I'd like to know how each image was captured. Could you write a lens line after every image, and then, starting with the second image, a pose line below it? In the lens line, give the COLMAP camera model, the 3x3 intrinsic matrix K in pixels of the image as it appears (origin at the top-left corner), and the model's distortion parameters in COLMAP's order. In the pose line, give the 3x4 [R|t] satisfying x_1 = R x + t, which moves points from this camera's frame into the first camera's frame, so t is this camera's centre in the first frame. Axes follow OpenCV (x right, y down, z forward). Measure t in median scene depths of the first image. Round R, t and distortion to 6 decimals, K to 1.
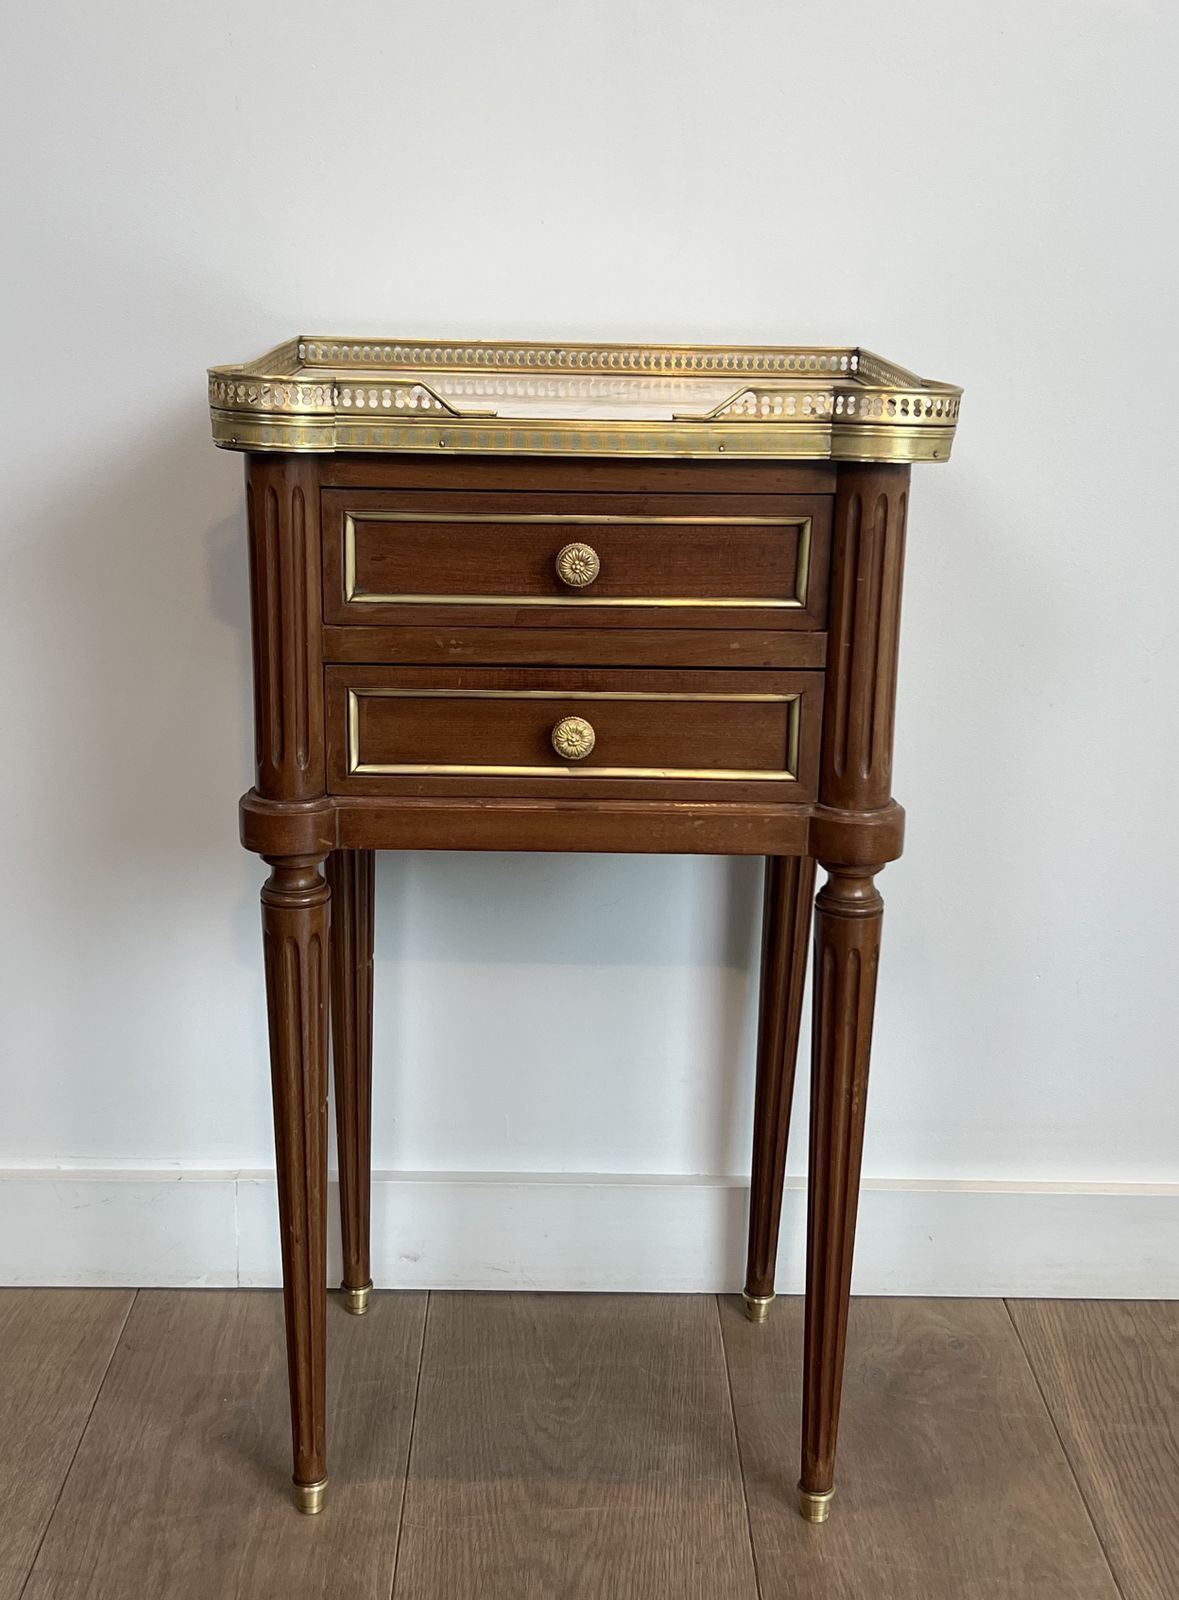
lens RADIAL K [[2004.4, 0, 579.0], [0, 2004.4, 792.1], [0, 0, 1]] dist [0.121269, 0.000000]
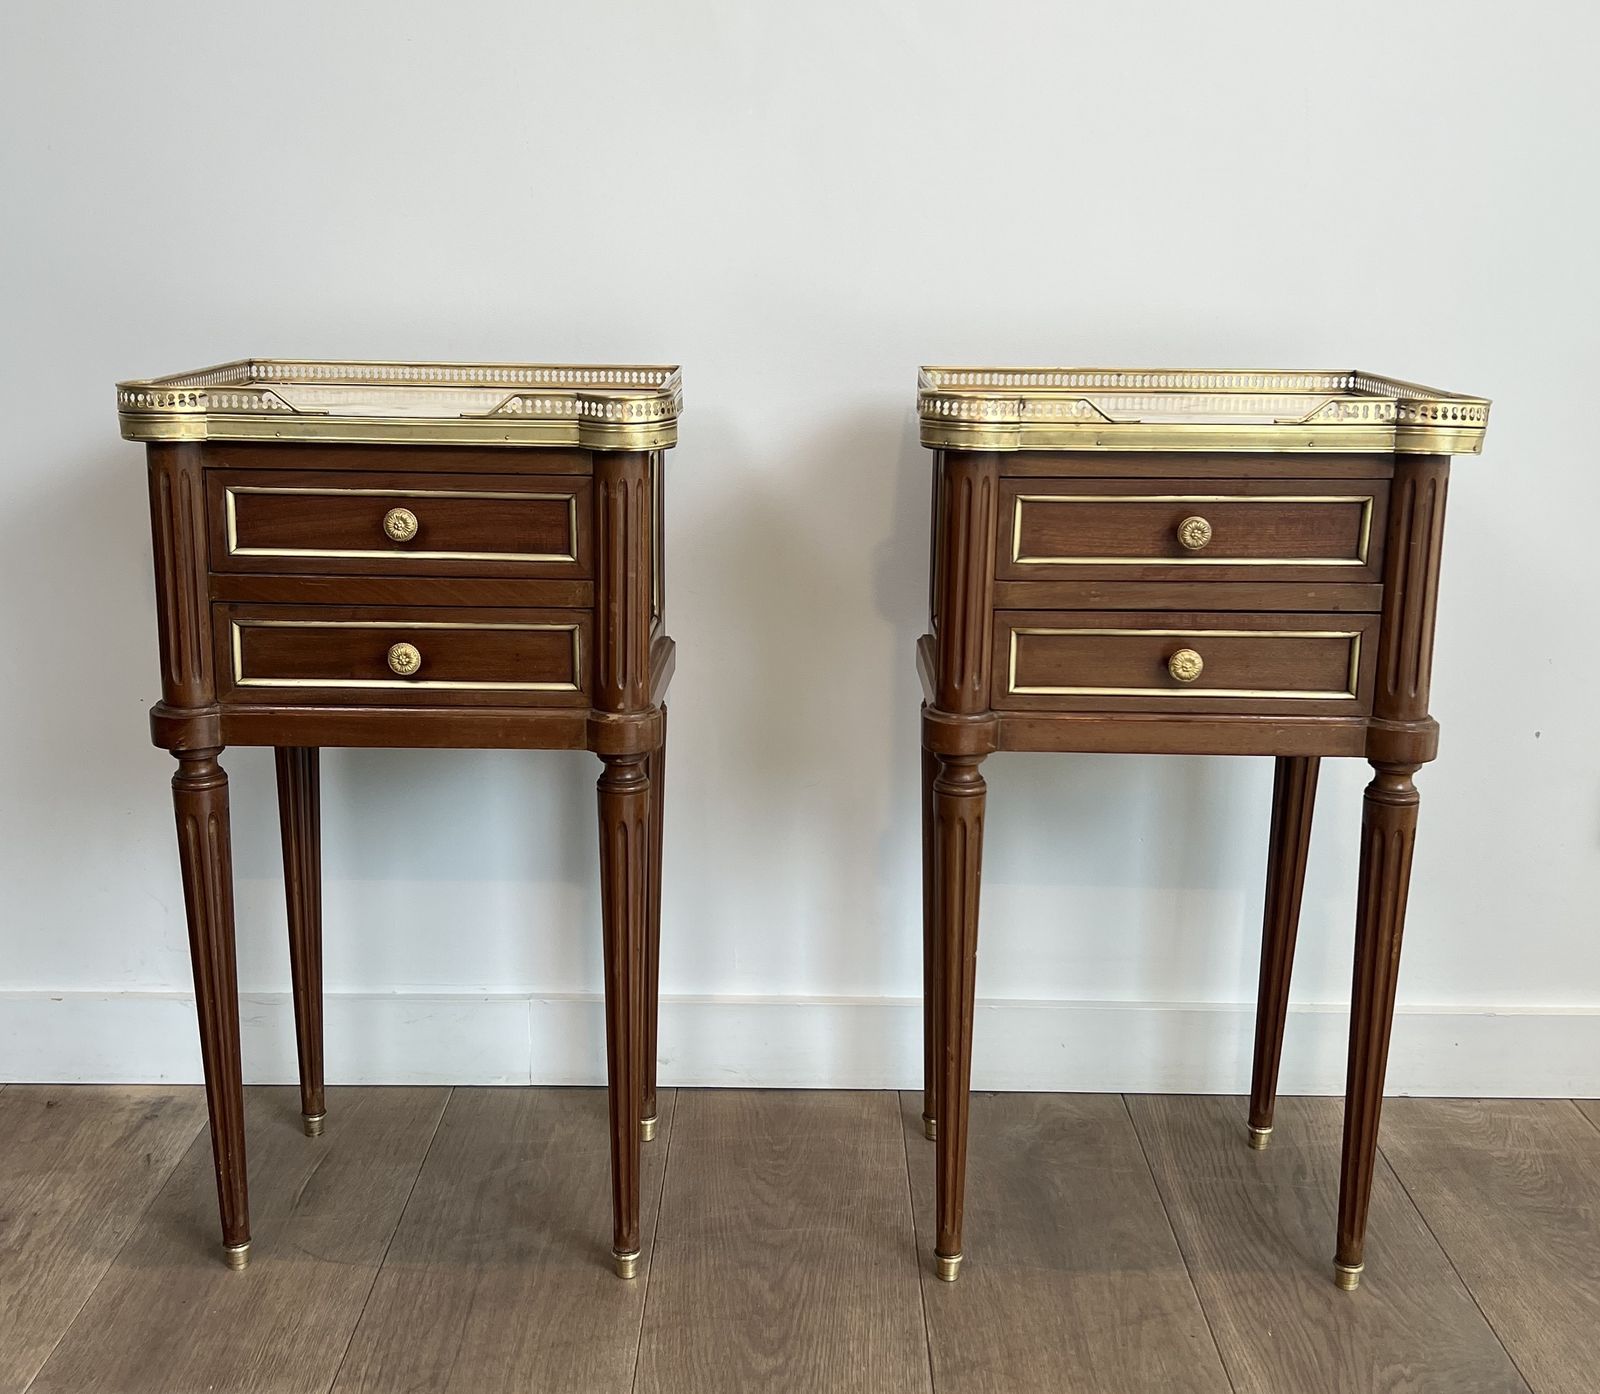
lens RADIAL K [[1809.8, 0, 772.3], [0, 1809.8, 668.2], [0, 0, 1]] dist [0.039515, 0.000000]
pose [[0.999688, -0.002775, -0.024838, -0.242690], [0.001348, 0.998356, -0.057295, 0.041866], [0.024956, 0.057244, 0.998048, -0.183913]]
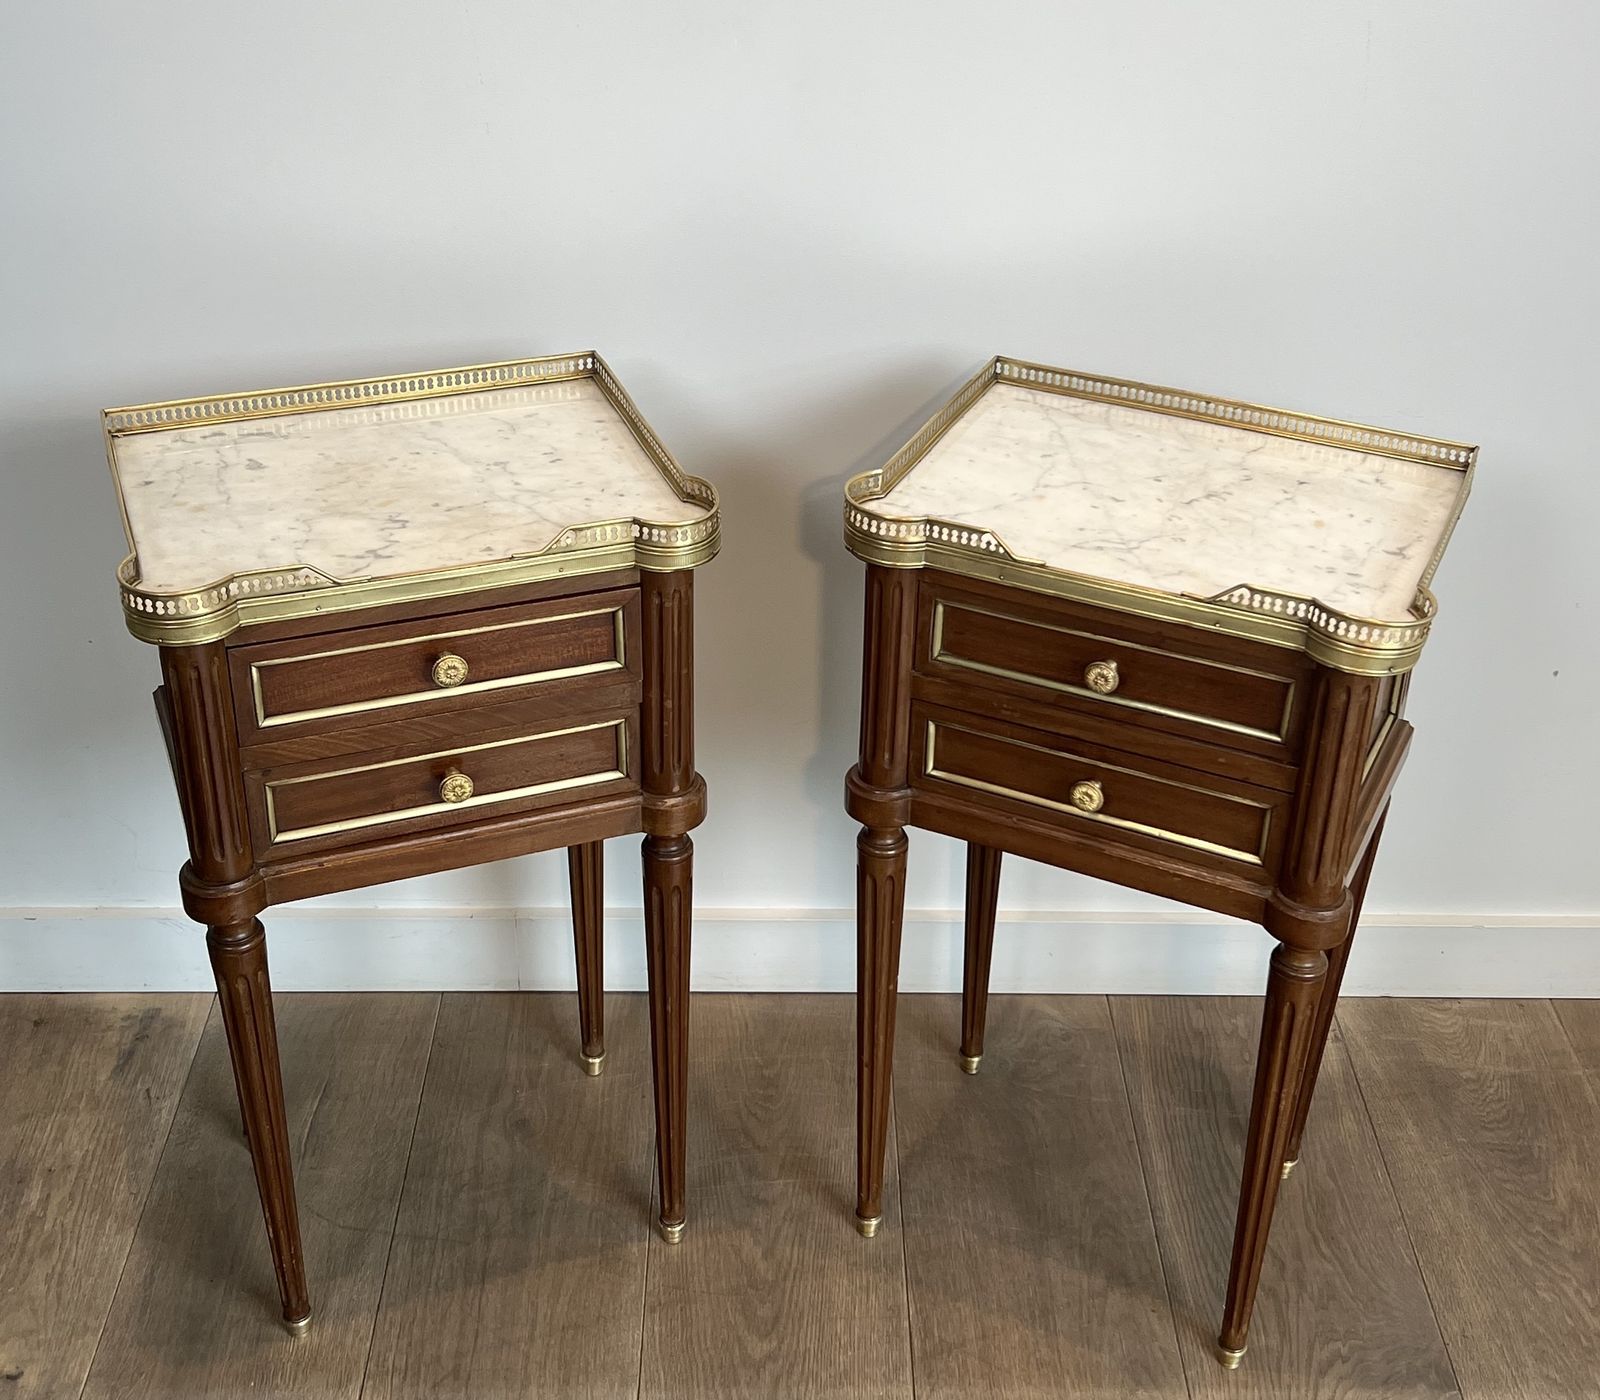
lens RADIAL K [[2170.9, 0, 804.4], [0, 2170.9, 709.4], [0, 0, 1]] dist [0.134857, 0.000000]
pose [[0.906015, 0.223664, -0.359320, 0.318199], [-0.122515, 0.951211, 0.283175, -0.447773], [0.405125, -0.212539, 0.889213, -0.283534]]
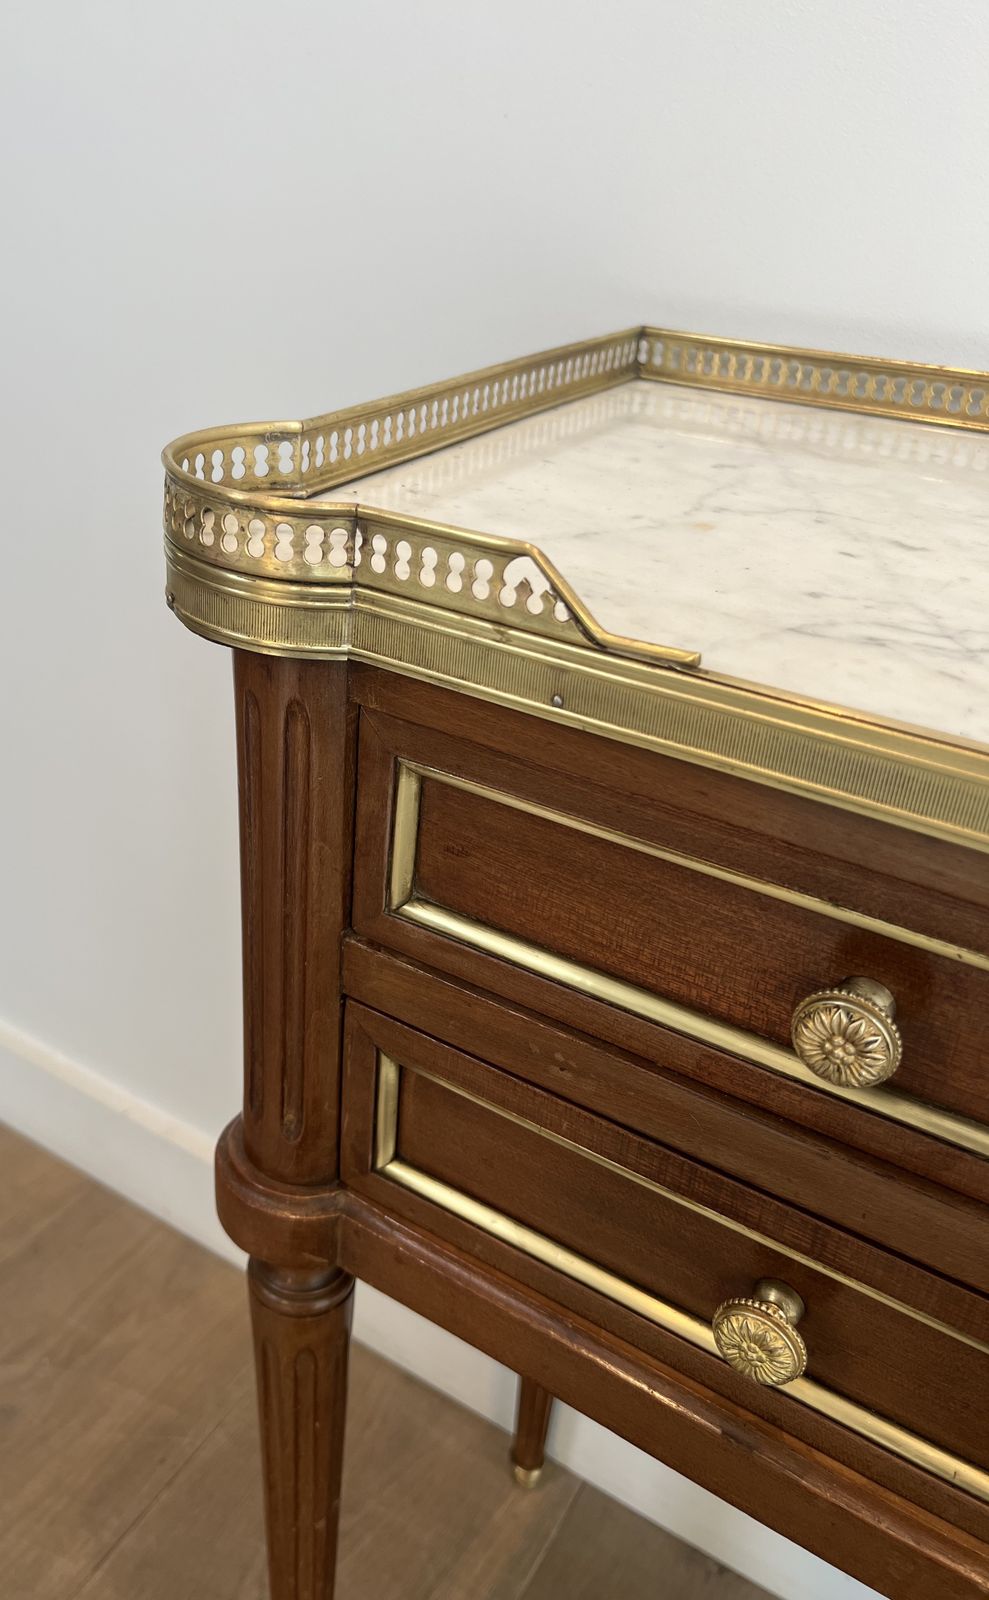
lens RADIAL K [[1279.8, 0, 361.6], [0, 1279.8, 768.0], [0, 0, 1]] dist [0.027072, -0.037522]
pose [[0.814941, 0.278371, -0.508312, 0.035877], [-0.178763, 0.955063, 0.236430, -0.205398], [0.551285, -0.101809, 0.828082, 0.721582]]
